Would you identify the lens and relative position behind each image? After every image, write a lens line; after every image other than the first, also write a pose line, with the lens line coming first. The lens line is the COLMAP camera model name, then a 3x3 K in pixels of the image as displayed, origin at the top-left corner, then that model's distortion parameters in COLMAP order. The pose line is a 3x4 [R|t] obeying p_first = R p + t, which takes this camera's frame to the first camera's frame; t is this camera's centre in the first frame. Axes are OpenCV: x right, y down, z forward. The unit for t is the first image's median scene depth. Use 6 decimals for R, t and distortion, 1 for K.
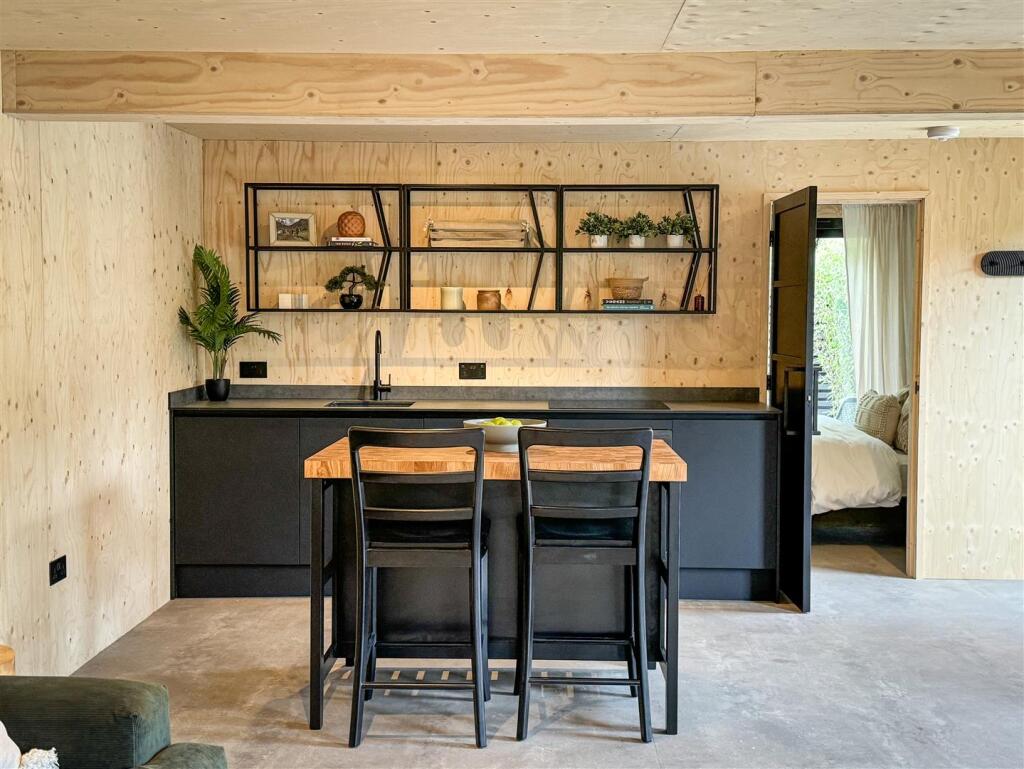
lens RADIAL K [[1175.3, 0, 512.0], [0, 1175.3, 384.5], [0, 0, 1]] dist [0.242758, -0.557991]
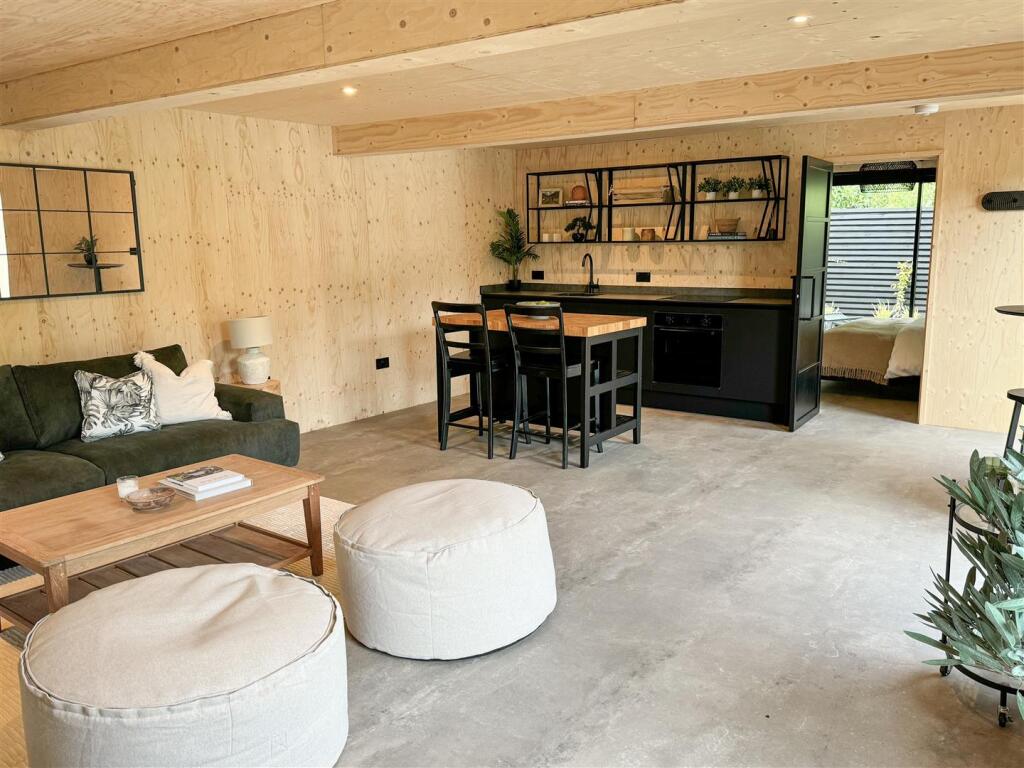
lens RADIAL K [[733.1, 0, 512.0], [0, 733.1, 384.0], [0, 0, 1]] dist [0.121836, -0.138445]
pose [[0.852327, 0.090597, -0.515102, 0.386555], [-0.021798, 0.990180, 0.138086, -0.001555], [0.522554, -0.106466, 0.845933, -0.027902]]
